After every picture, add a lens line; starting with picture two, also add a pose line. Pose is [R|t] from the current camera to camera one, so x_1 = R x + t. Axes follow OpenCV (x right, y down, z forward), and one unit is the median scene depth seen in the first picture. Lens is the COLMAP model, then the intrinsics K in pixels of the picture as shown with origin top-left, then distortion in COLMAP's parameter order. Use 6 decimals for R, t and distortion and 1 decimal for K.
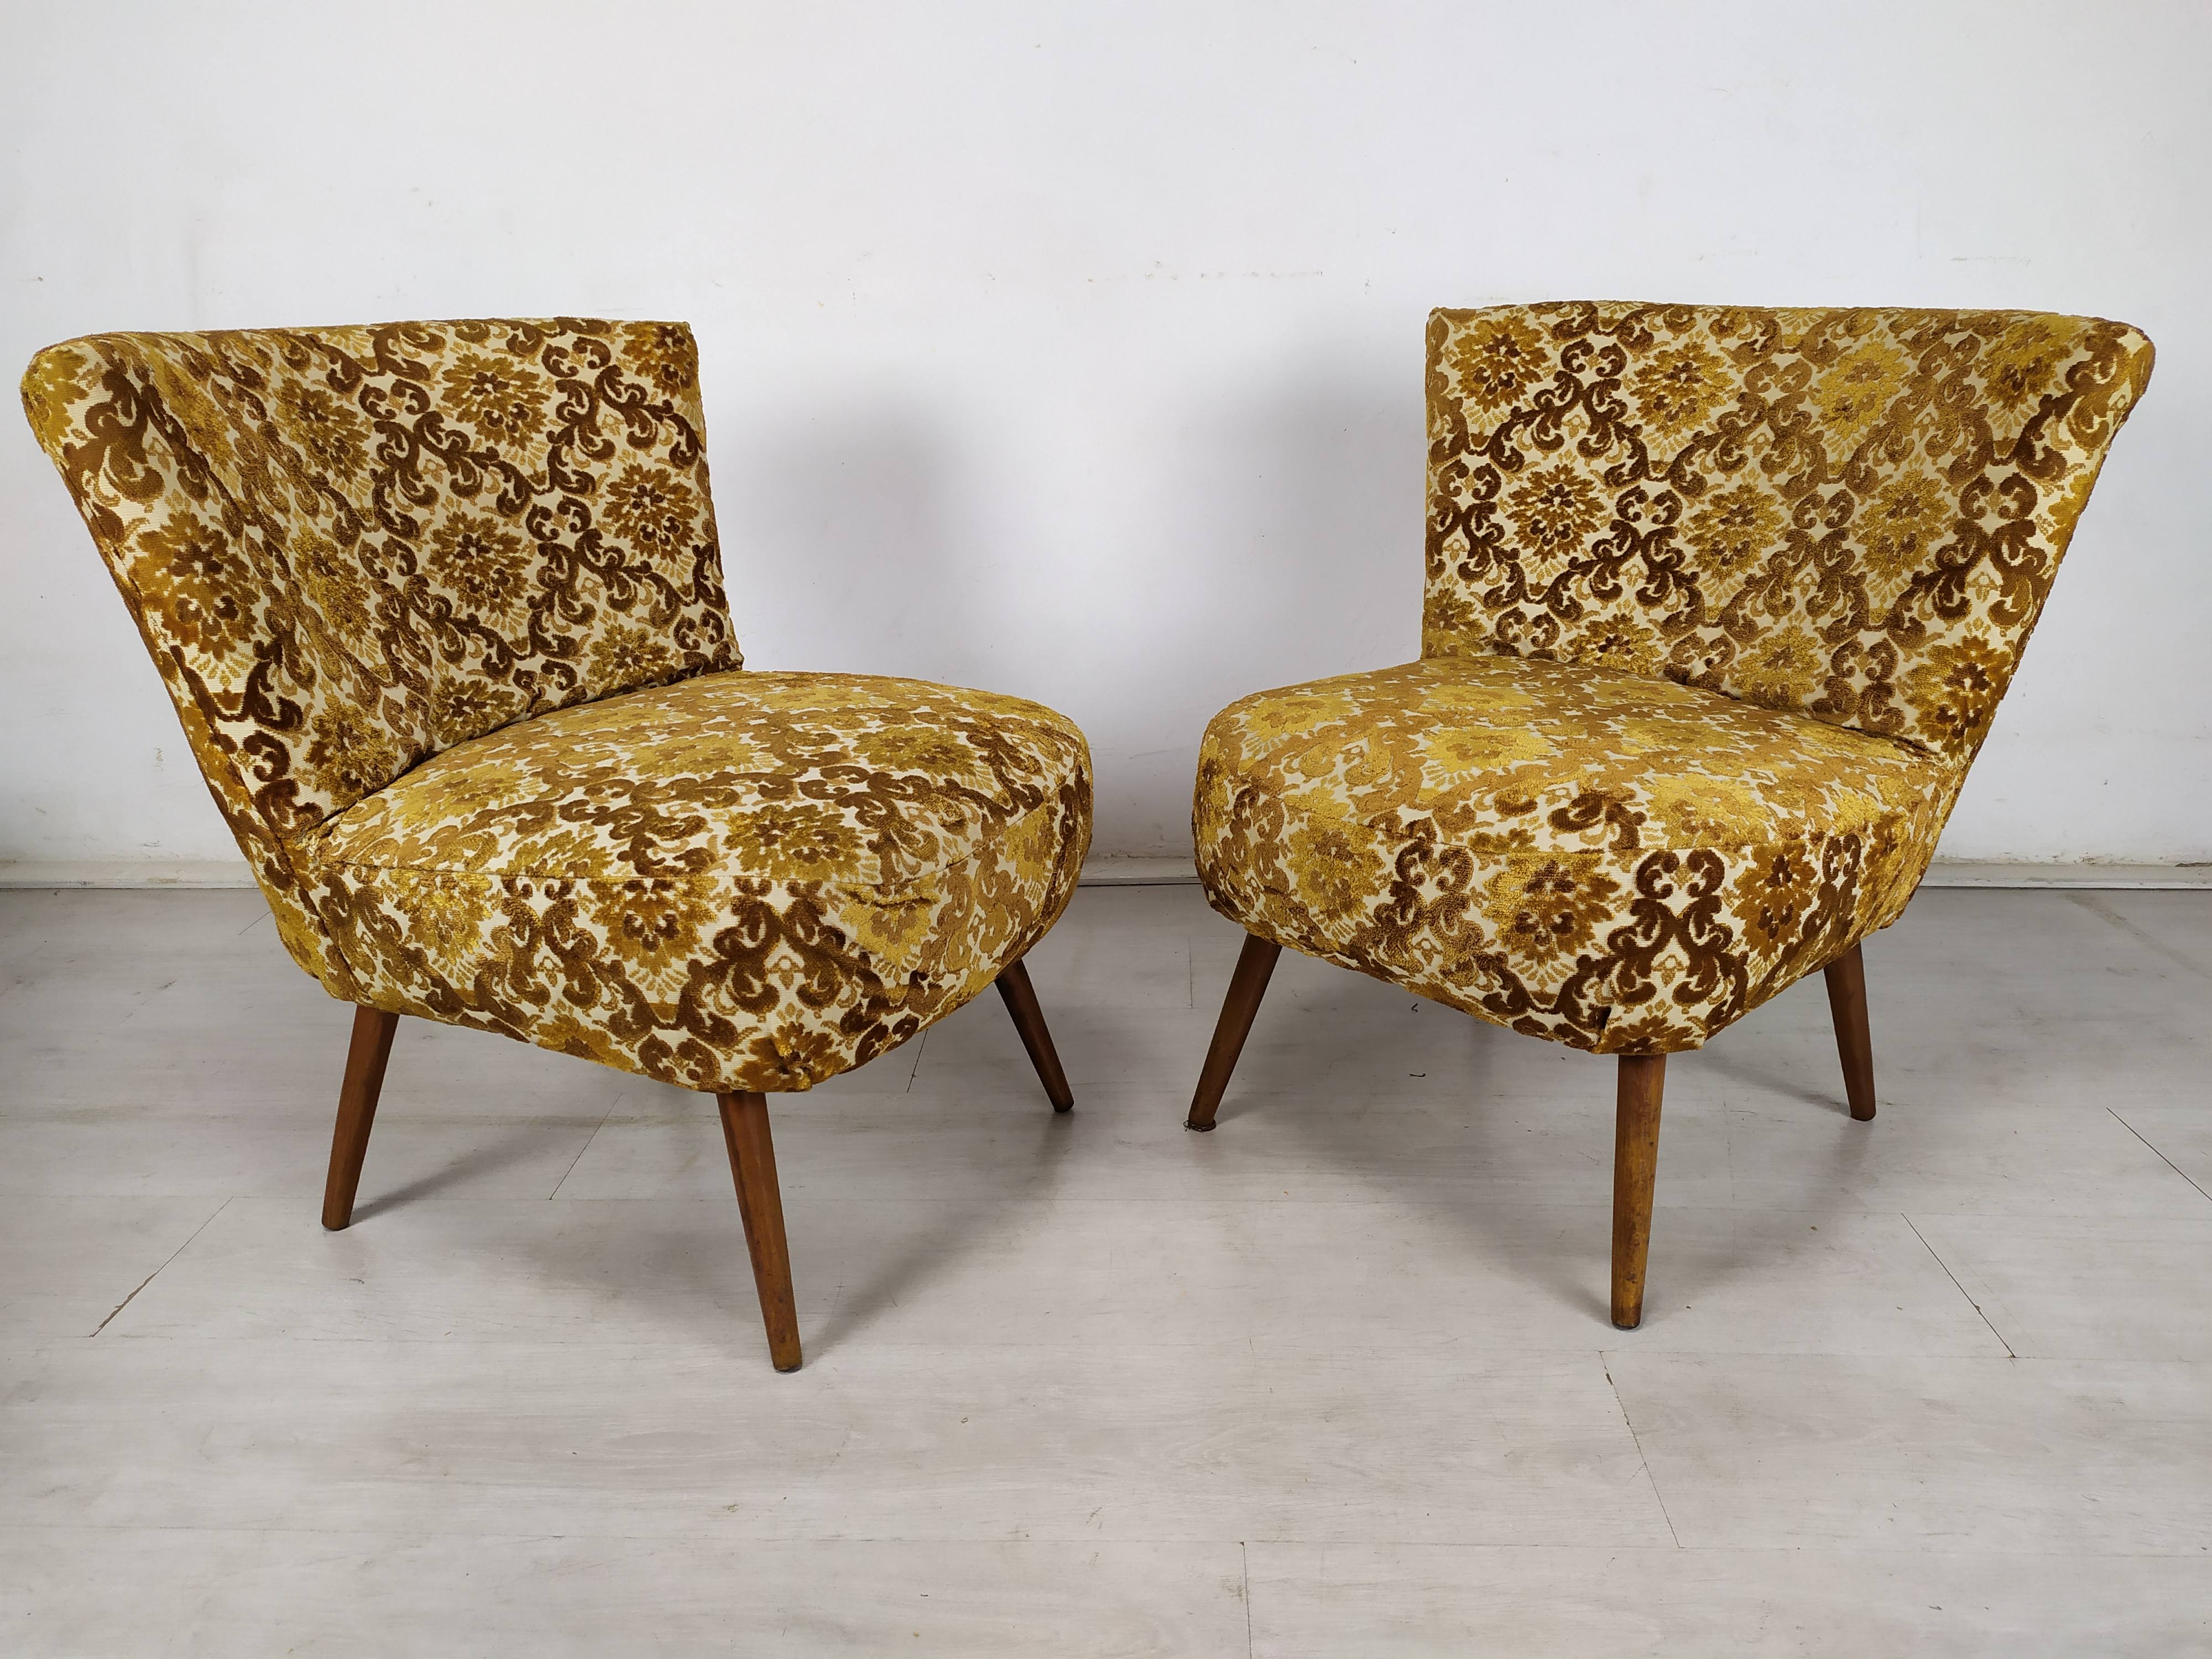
lens RADIAL K [[1697.4, 0, 1137.7], [0, 1697.4, 792.9], [0, 0, 1]] dist [0.141416, -0.160969]
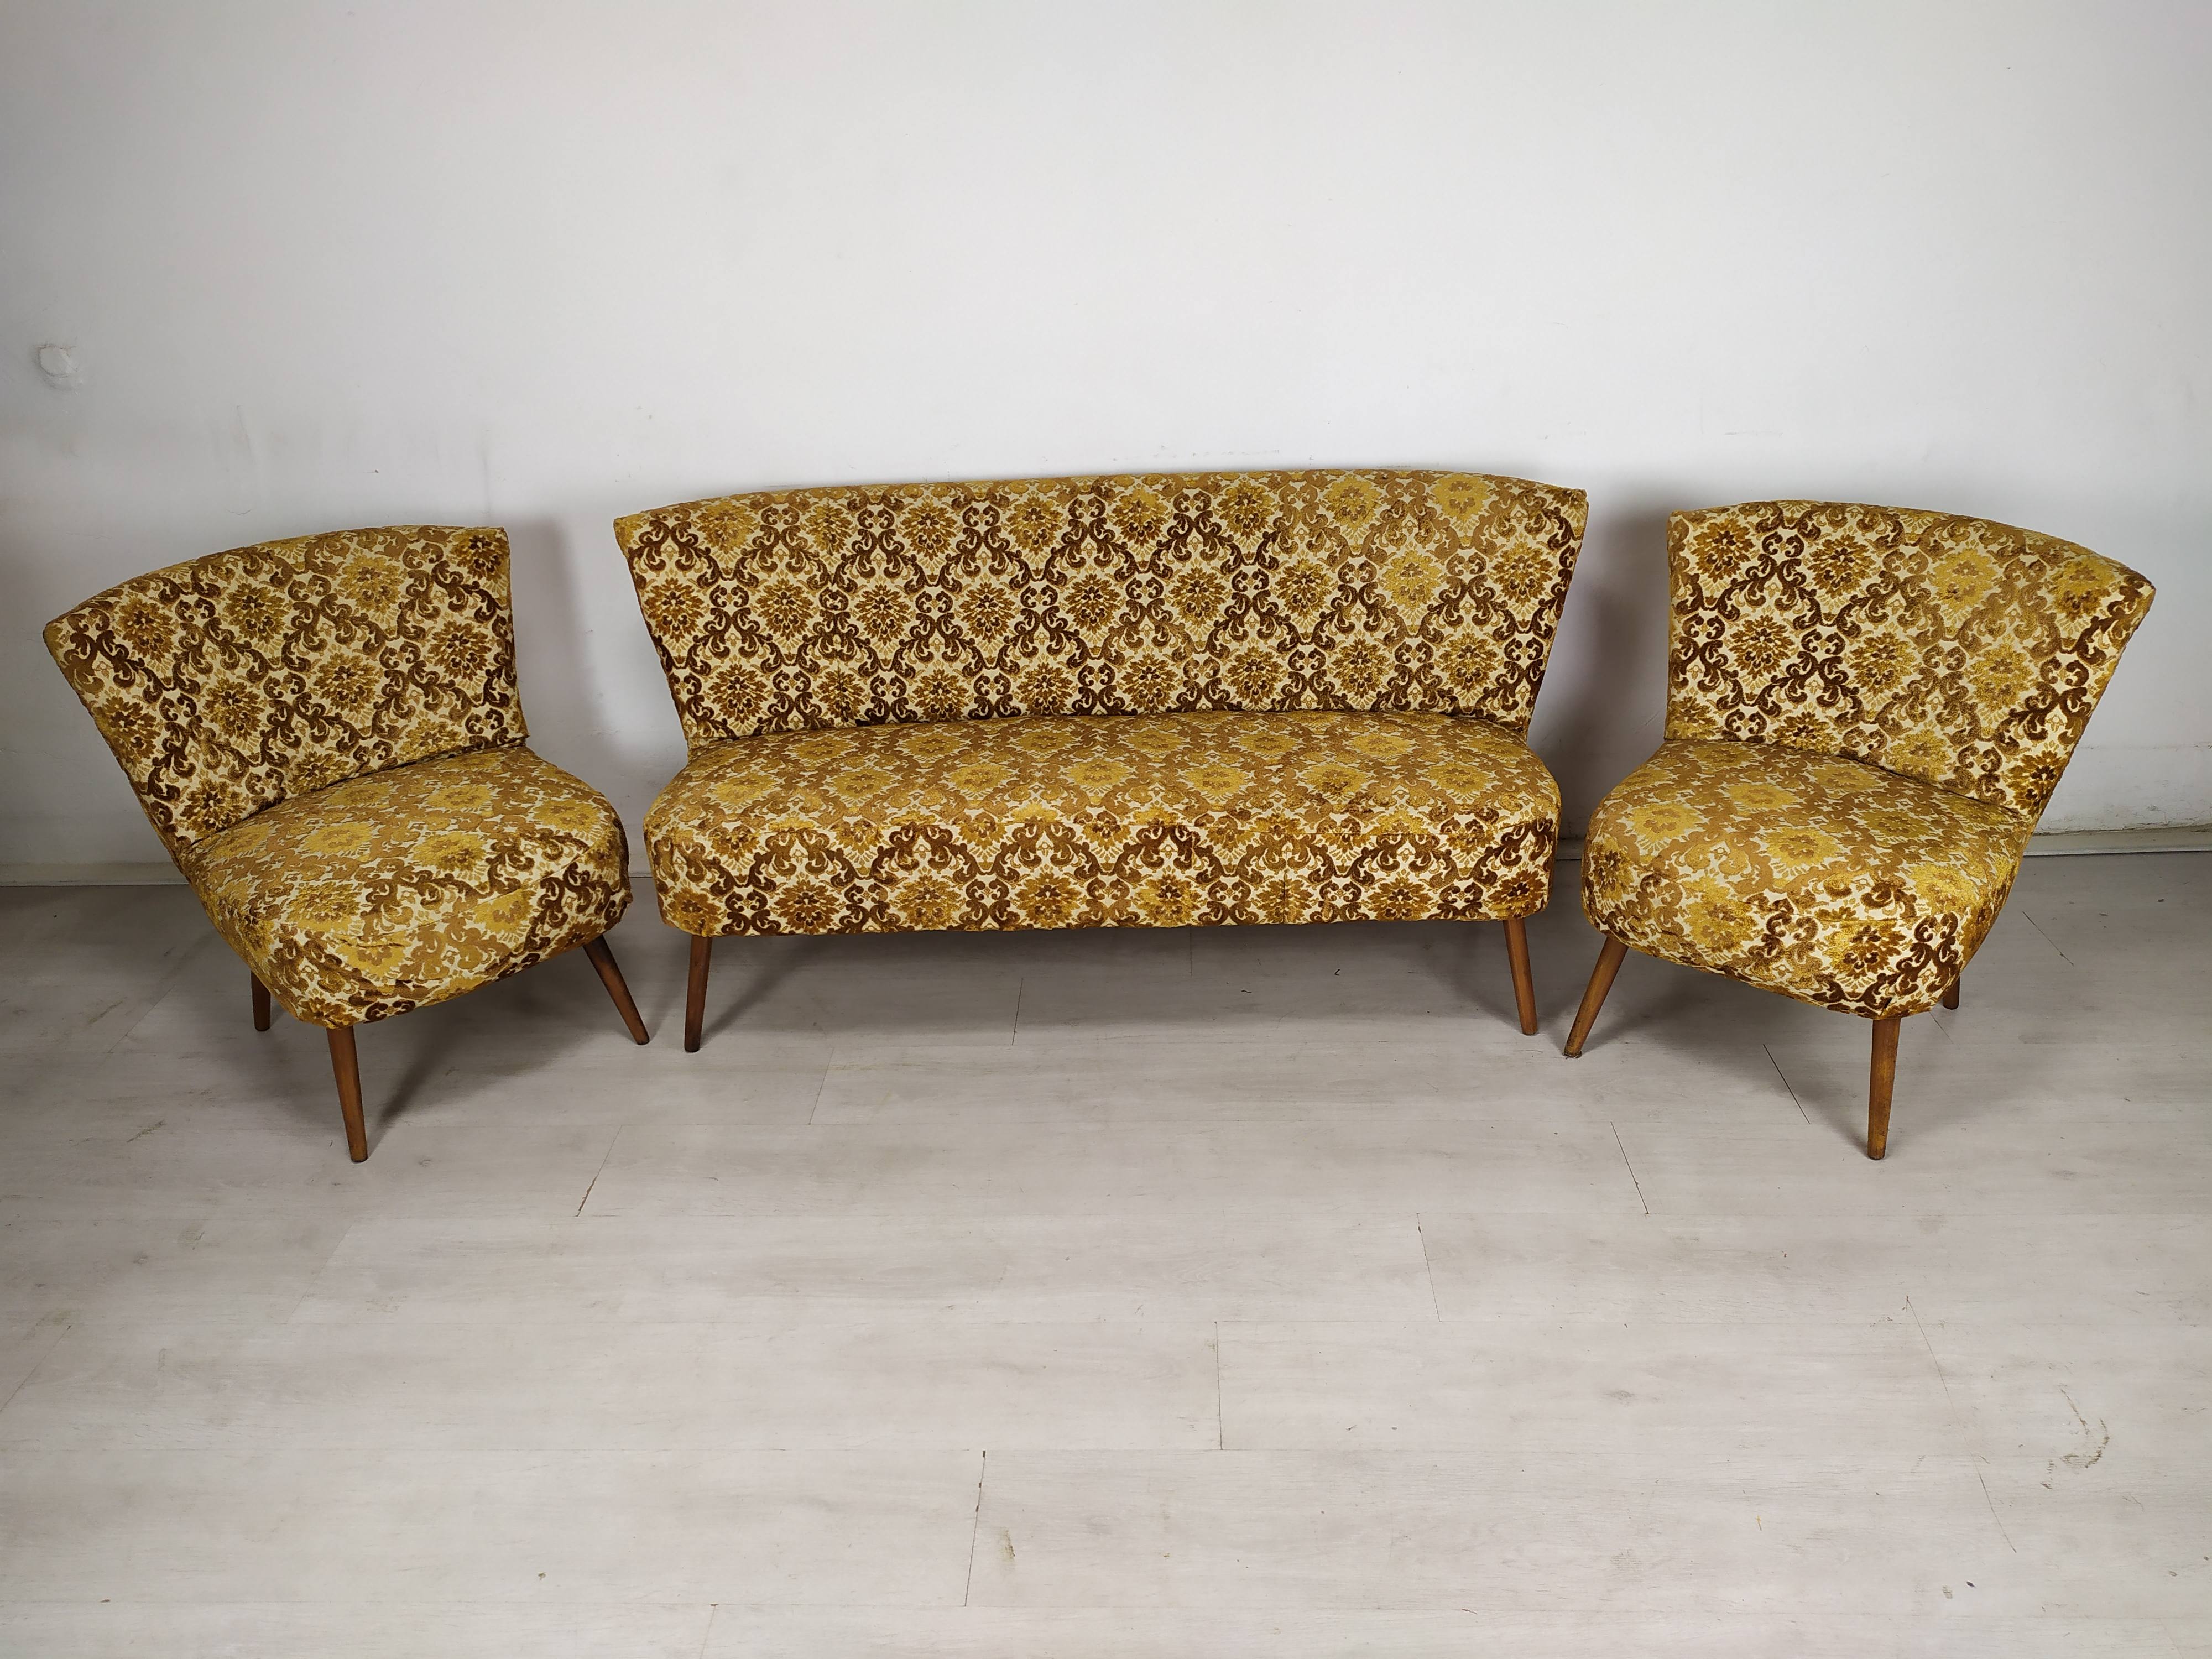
lens RADIAL K [[1714.6, 0, 1106.0], [0, 1714.6, 829.5], [0, 0, 1]] dist [0.089038, -0.094718]
pose [[0.989748, -0.085348, 0.114518, -0.591189], [0.066630, 0.985135, 0.158336, -0.315632], [-0.126330, -0.149082, 0.980722, -0.540947]]
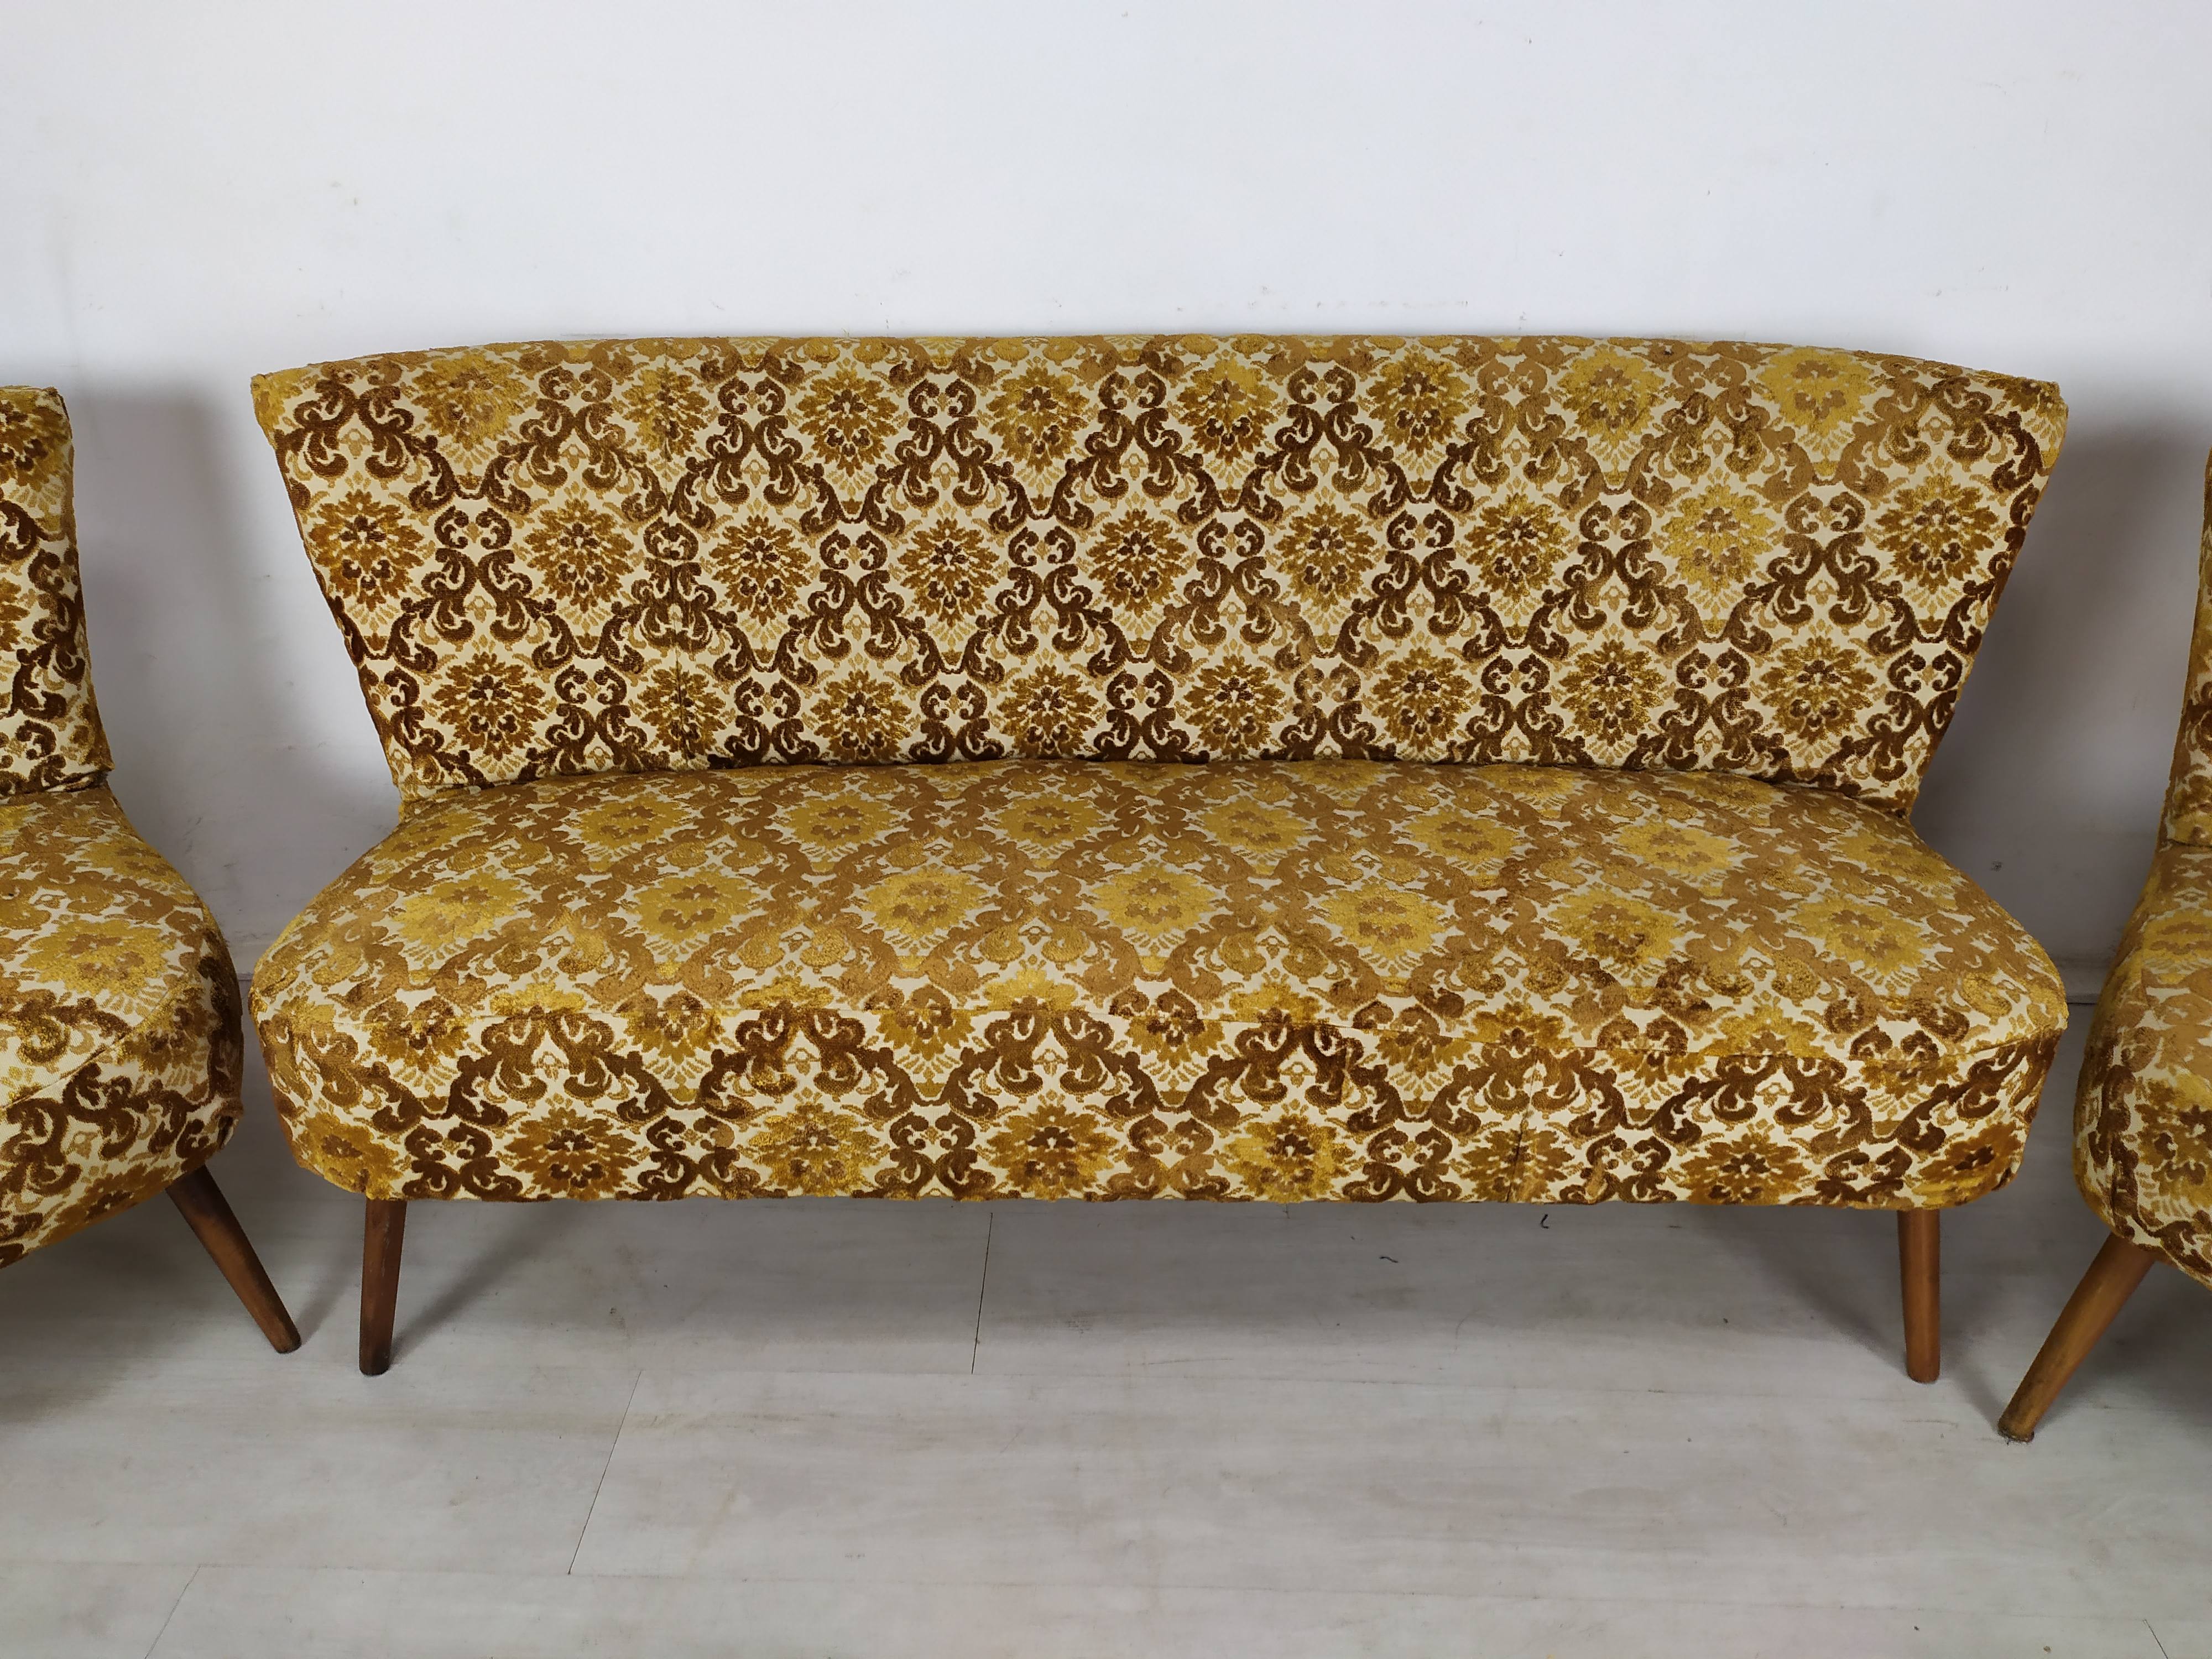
lens RADIAL K [[1723.0, 0, 1104.8], [0, 1723.0, 809.0], [0, 0, 1]] dist [0.090825, -0.098978]
pose [[0.989089, -0.059976, 0.134561, -0.542172], [0.034204, 0.981909, 0.186239, -0.312226], [-0.143296, -0.179604, 0.973246, 0.261480]]
